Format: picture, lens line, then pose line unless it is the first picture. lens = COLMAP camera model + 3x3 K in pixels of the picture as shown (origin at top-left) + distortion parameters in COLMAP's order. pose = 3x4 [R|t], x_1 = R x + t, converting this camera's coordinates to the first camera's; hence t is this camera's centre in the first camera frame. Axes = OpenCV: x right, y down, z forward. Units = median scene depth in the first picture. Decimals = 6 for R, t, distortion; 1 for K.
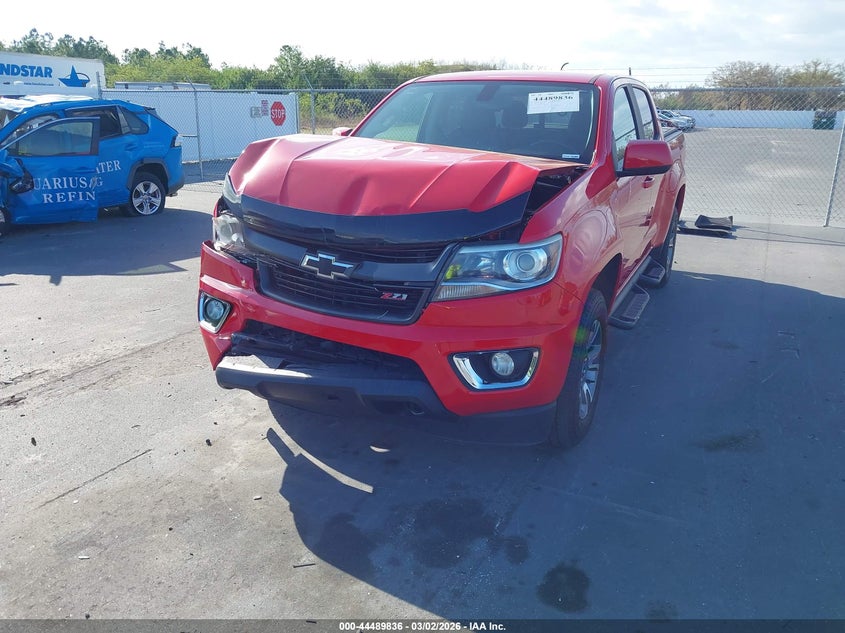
lens RADIAL K [[661.6, 0, 422.5], [0, 661.6, 316.5], [0, 0, 1]] dist [0.004237, 0.000596]
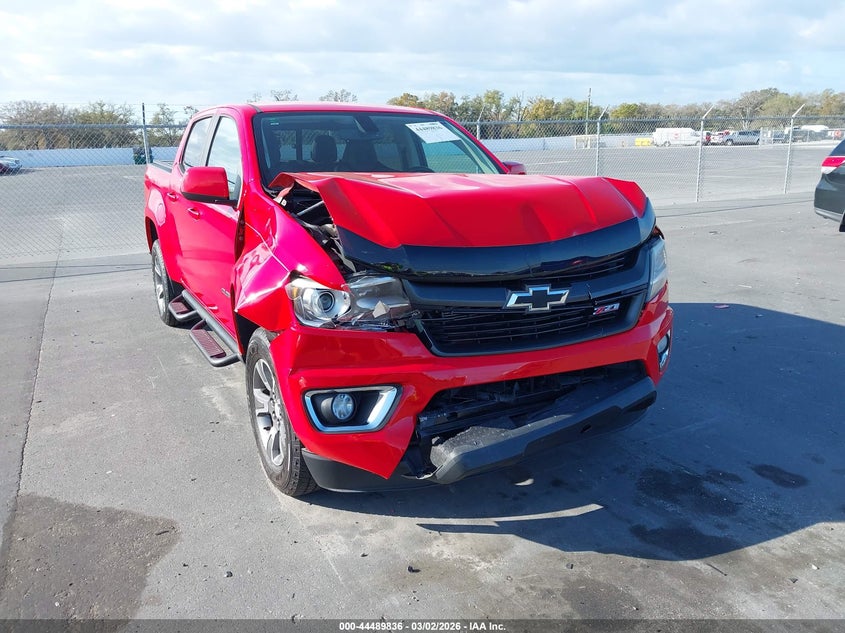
lens RADIAL K [[661.6, 0, 422.5], [0, 661.6, 316.5], [0, 0, 1]] dist [0.004237, 0.000596]
pose [[0.587927, -0.231266, 0.775150, -0.986840], [0.272784, 0.958813, 0.079163, -0.173245], [-0.761532, 0.164907, 0.626798, 0.544353]]
